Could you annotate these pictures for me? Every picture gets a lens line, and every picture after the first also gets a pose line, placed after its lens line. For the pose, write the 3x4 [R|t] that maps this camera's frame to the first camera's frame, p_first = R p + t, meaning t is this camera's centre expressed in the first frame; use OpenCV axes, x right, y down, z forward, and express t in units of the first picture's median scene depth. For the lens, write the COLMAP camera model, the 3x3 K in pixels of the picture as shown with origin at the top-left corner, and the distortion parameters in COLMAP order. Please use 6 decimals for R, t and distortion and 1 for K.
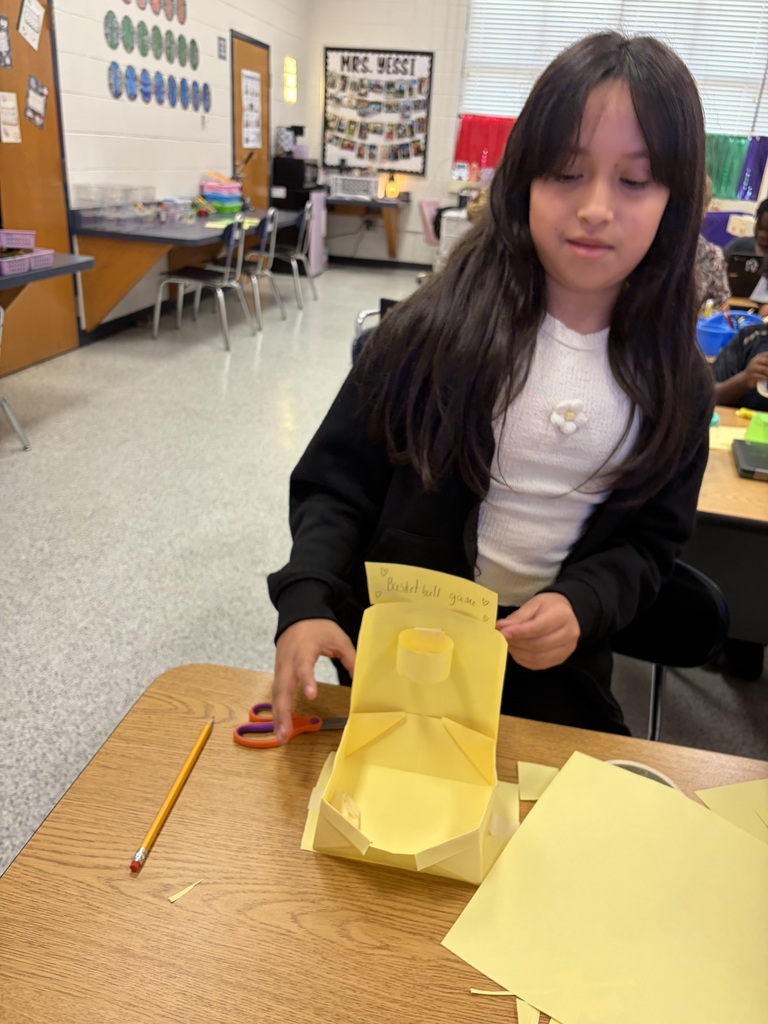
lens RADIAL K [[786.6, 0, 384.0], [0, 786.6, 512.0], [0, 0, 1]] dist [0.063698, -0.071646]
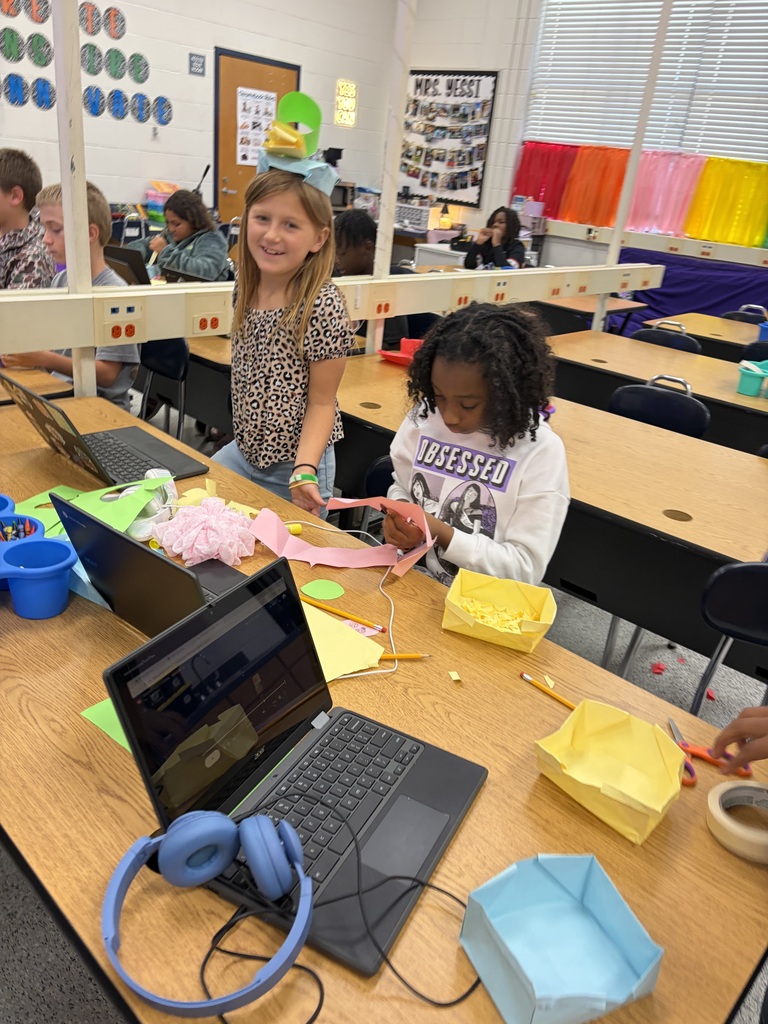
lens RADIAL K [[786.6, 0, 384.0], [0, 786.6, 512.0], [0, 0, 1]] dist [0.063698, -0.071646]
pose [[0.854906, 0.228745, -0.465630, 0.466466], [-0.255833, 0.966707, 0.005189, -0.072492], [0.451314, 0.114688, 0.884964, 0.207547]]
